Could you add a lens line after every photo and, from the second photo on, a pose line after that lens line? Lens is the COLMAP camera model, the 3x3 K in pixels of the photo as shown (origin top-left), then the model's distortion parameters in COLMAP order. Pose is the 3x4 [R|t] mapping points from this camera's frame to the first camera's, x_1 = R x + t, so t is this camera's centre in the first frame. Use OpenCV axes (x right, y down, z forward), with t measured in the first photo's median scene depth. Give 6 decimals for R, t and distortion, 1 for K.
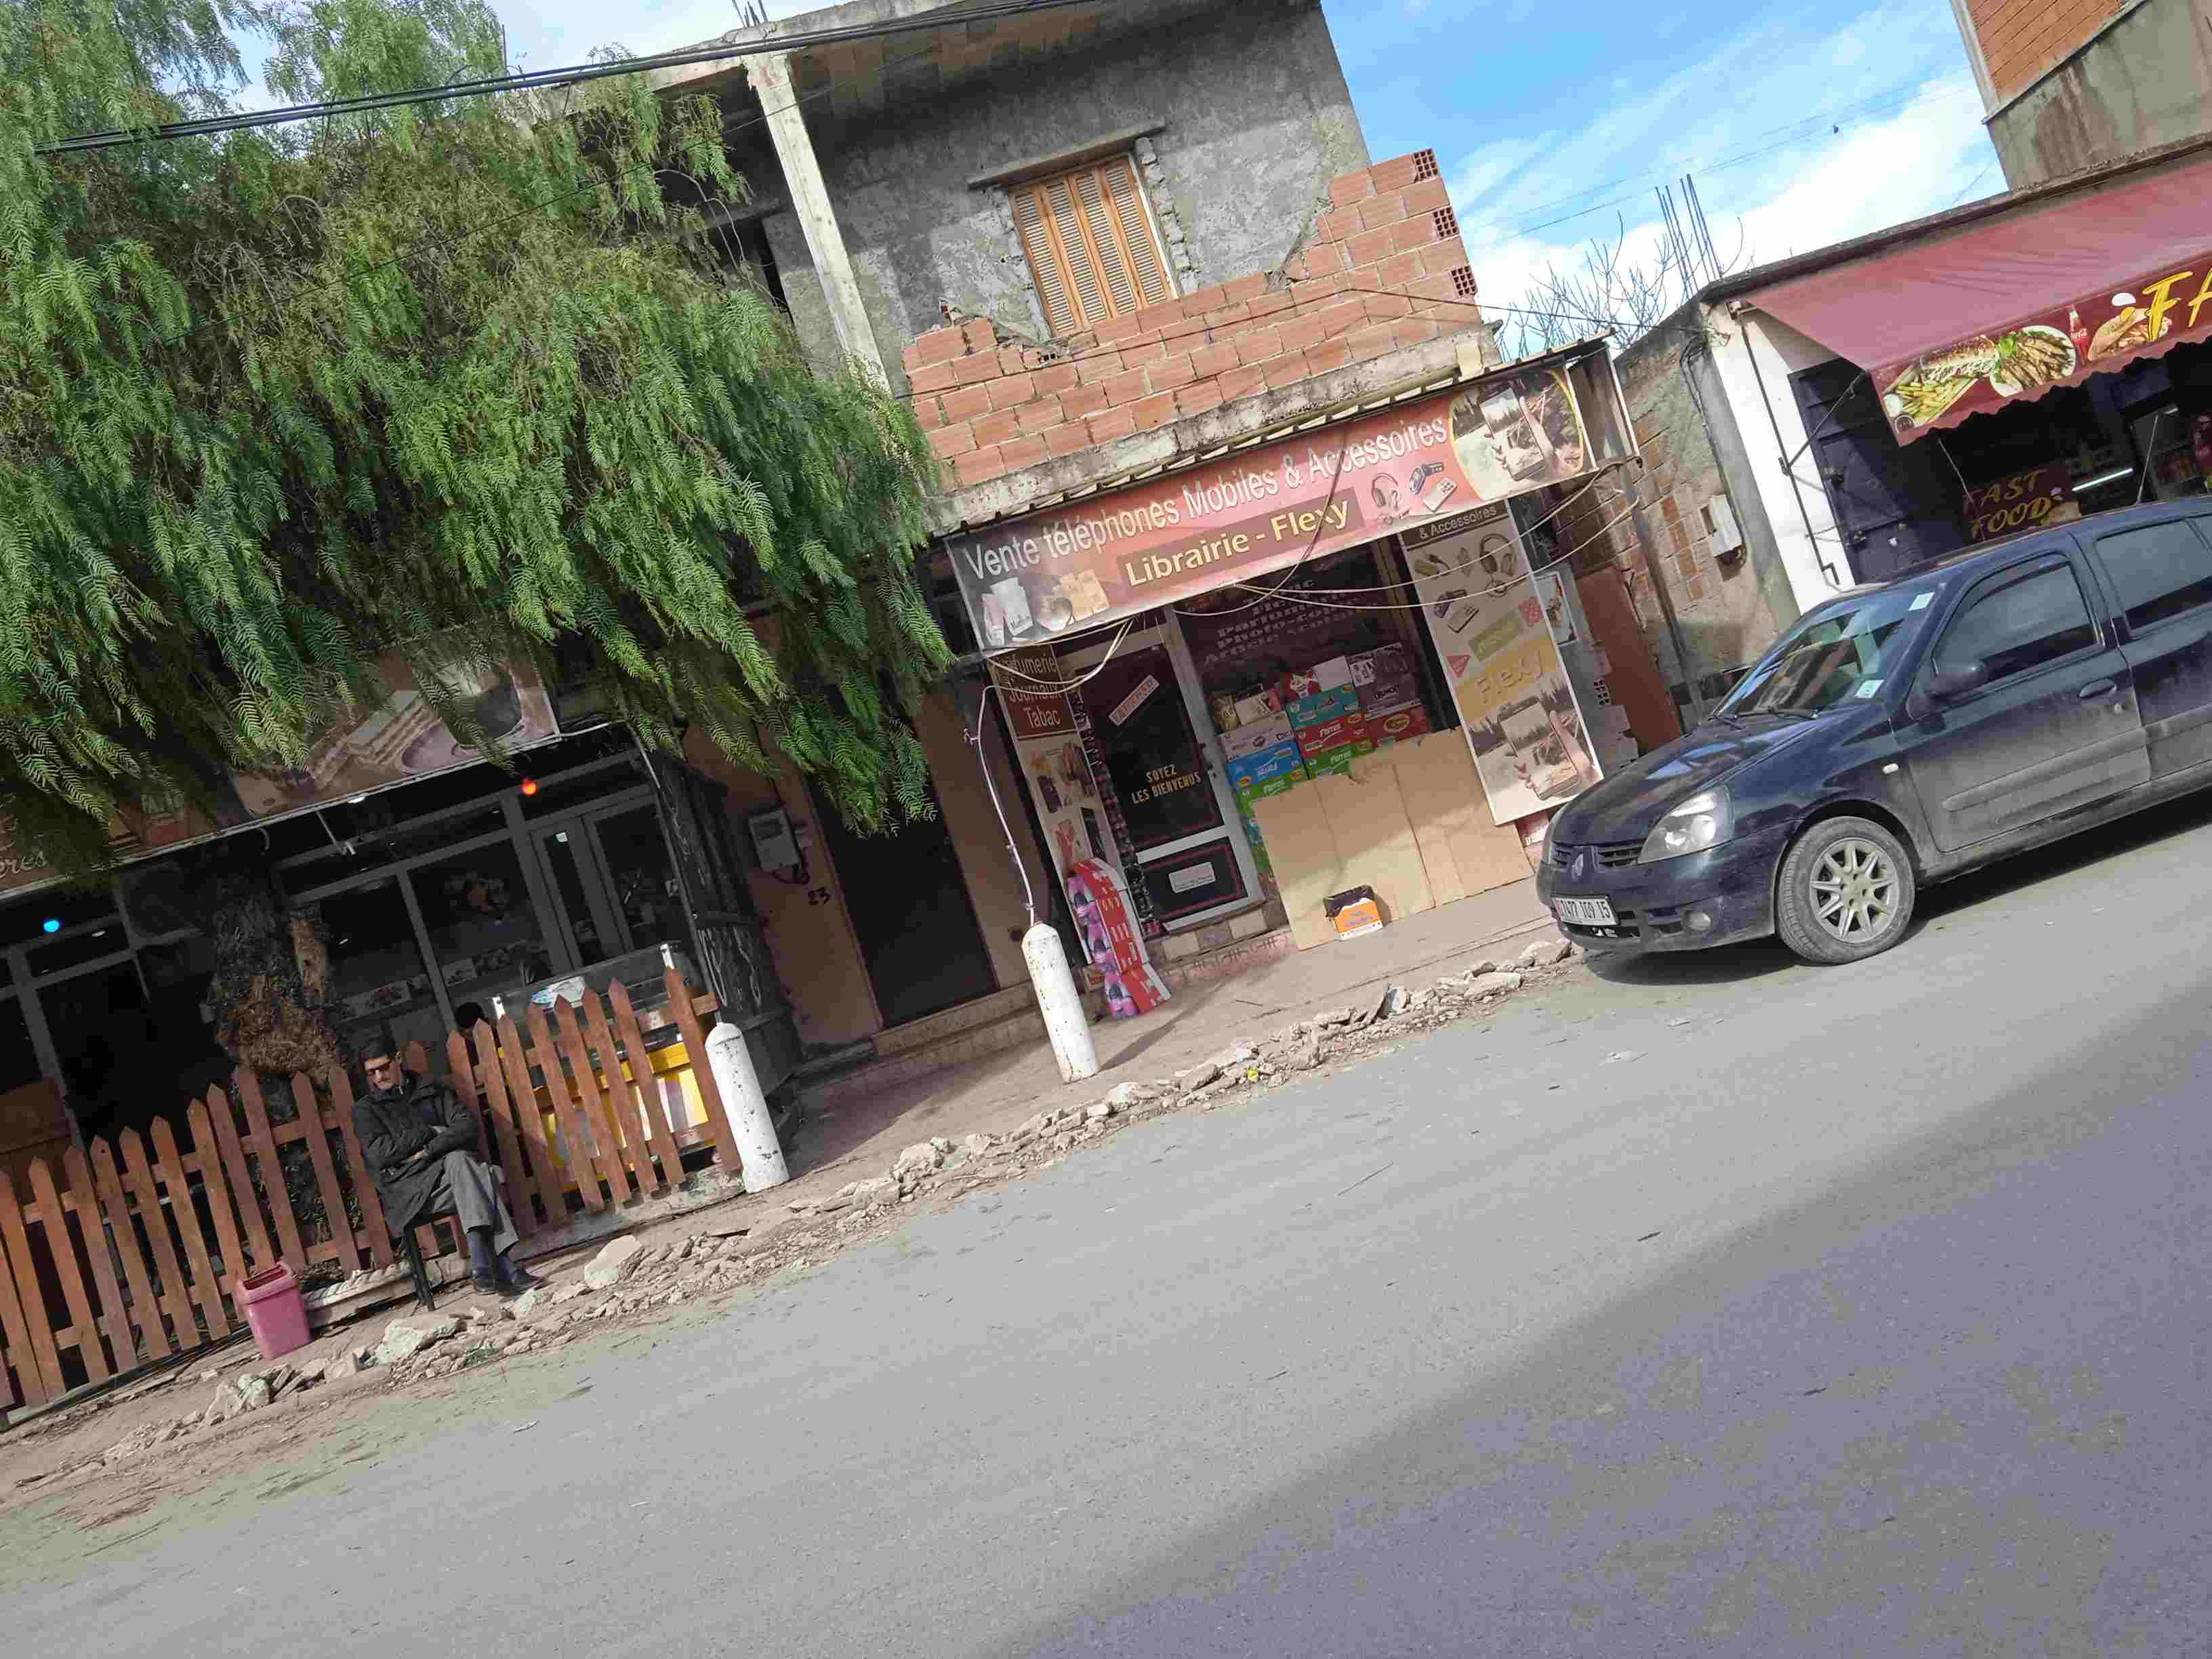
lens RADIAL K [[1852.1, 0, 1106.0], [0, 1852.1, 829.5], [0, 0, 1]] dist [0.056578, -0.063879]
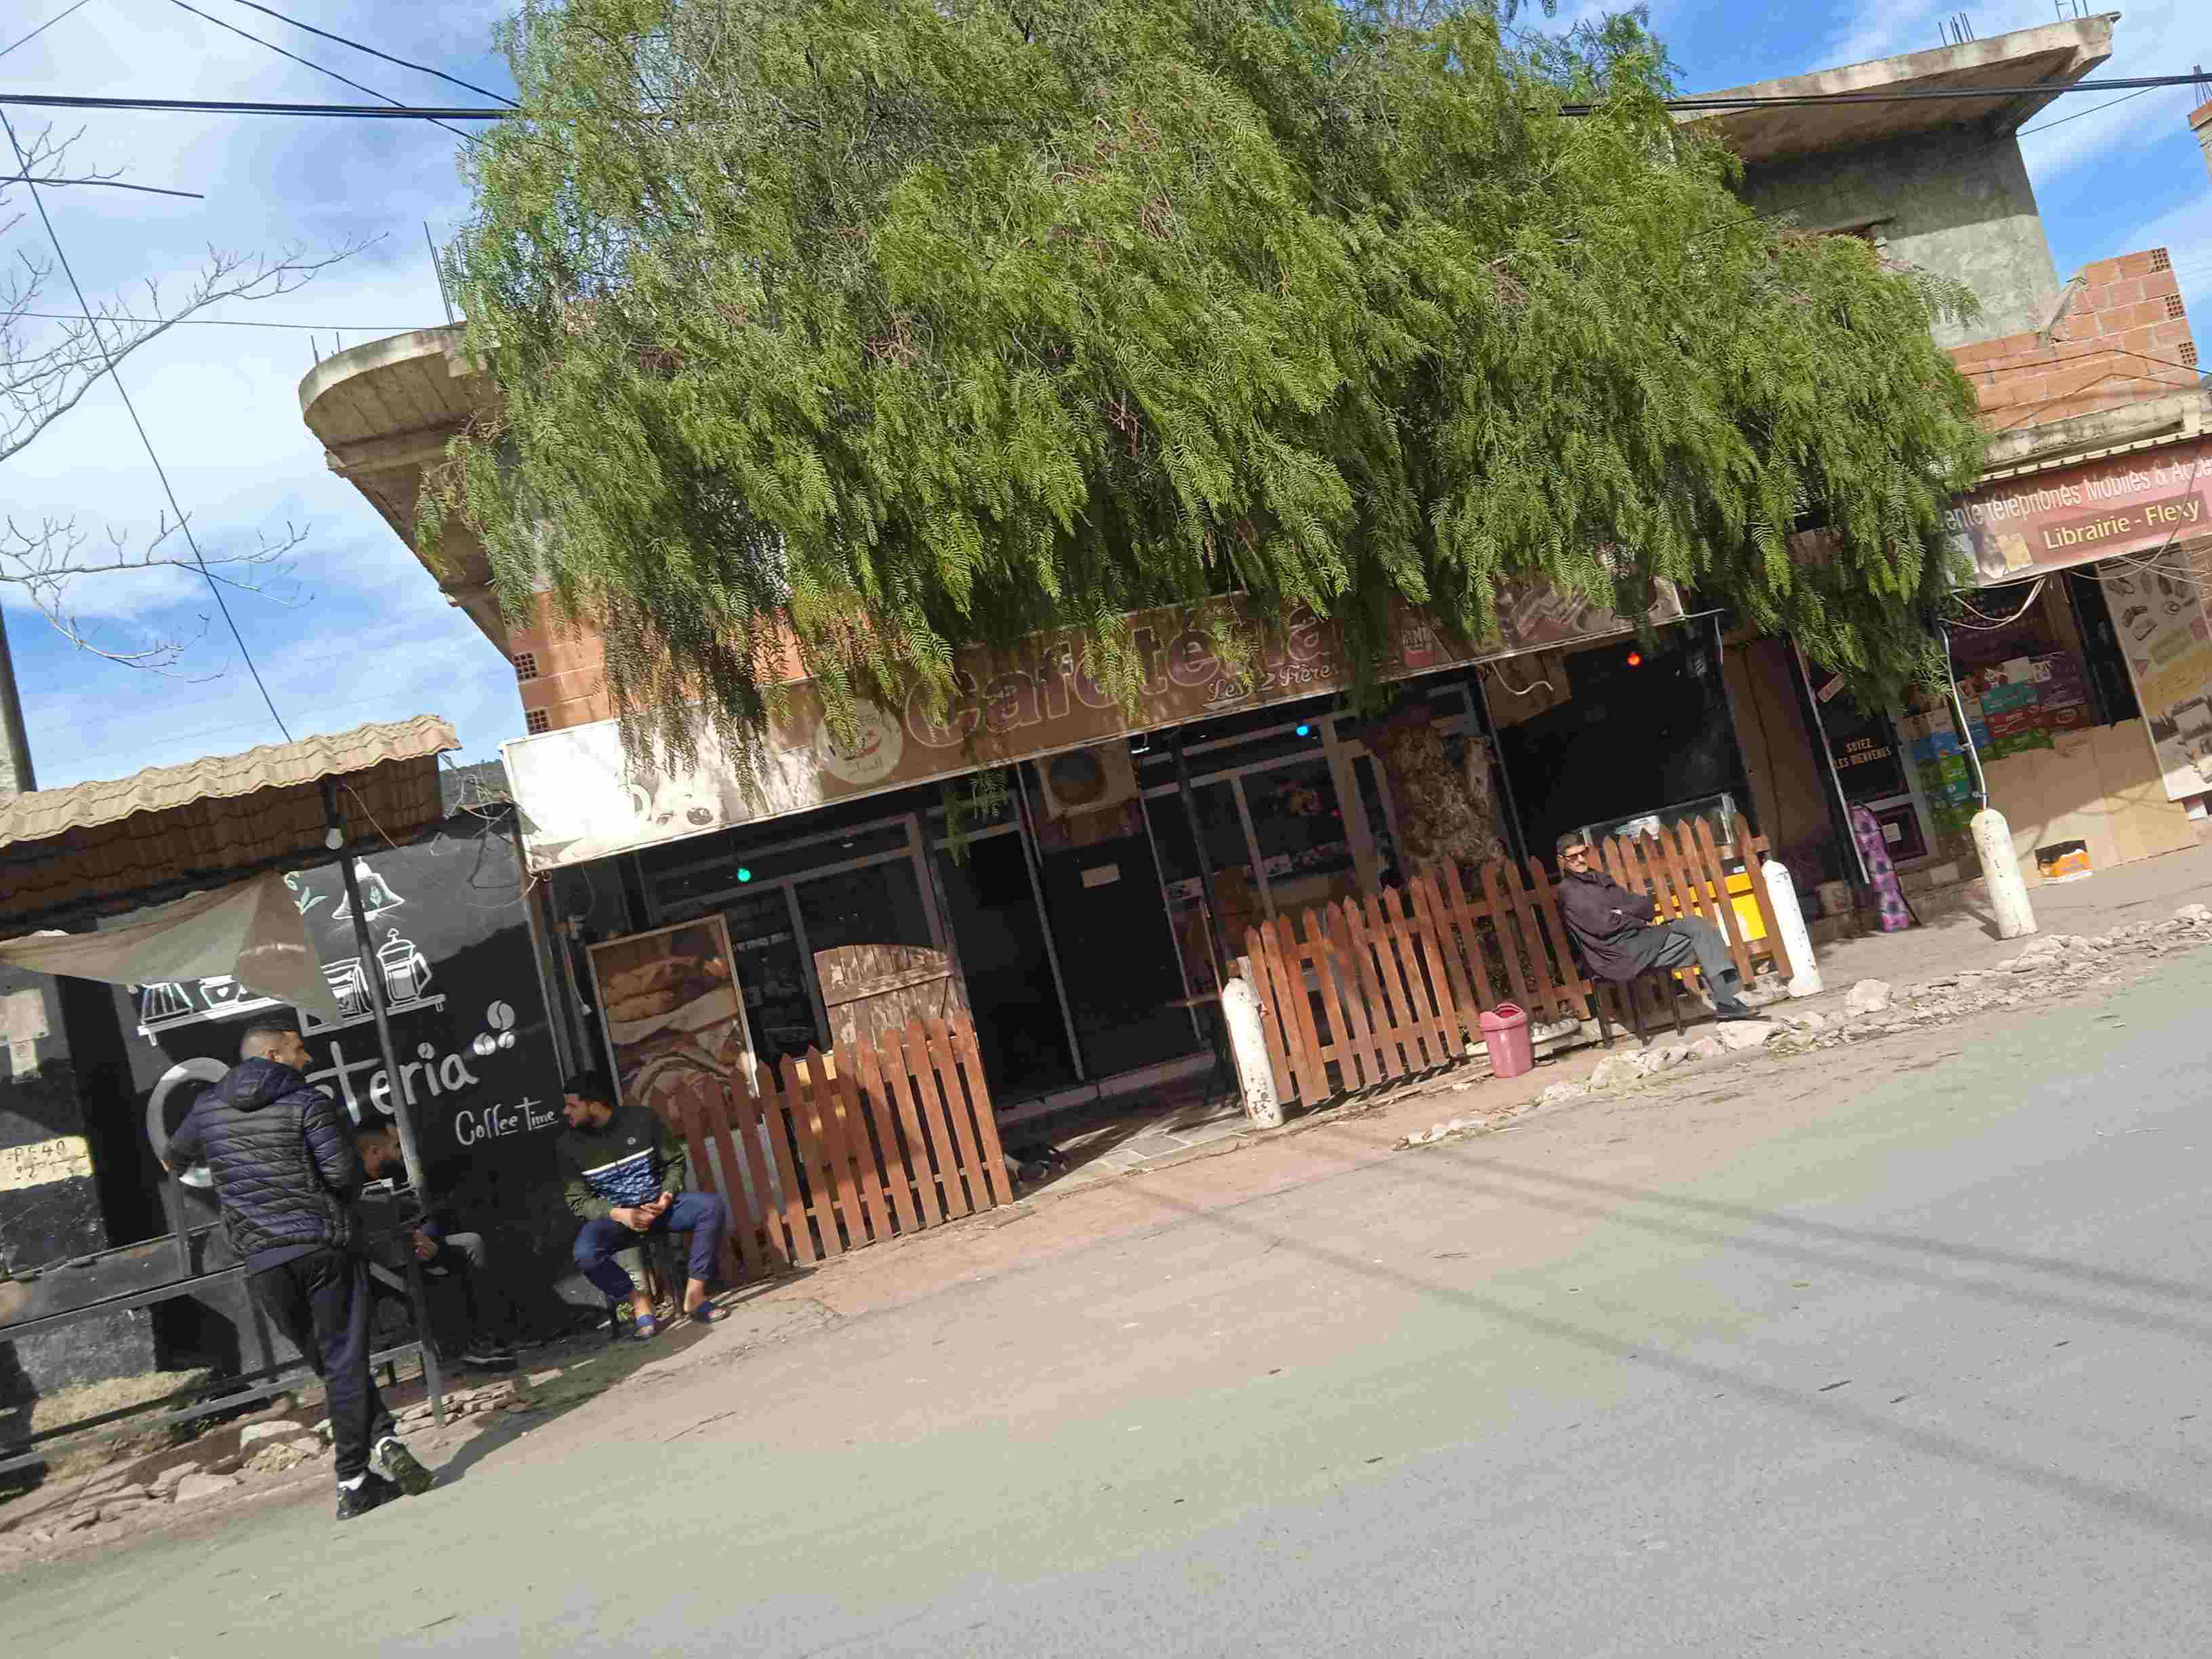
lens RADIAL K [[1852.1, 0, 1106.0], [0, 1852.1, 829.5], [0, 0, 1]] dist [0.056578, -0.063879]
pose [[0.995191, 0.073507, 0.064745, -0.582278], [-0.067902, 0.994074, -0.084894, 0.174946], [-0.070602, 0.080089, 0.994284, -0.162376]]
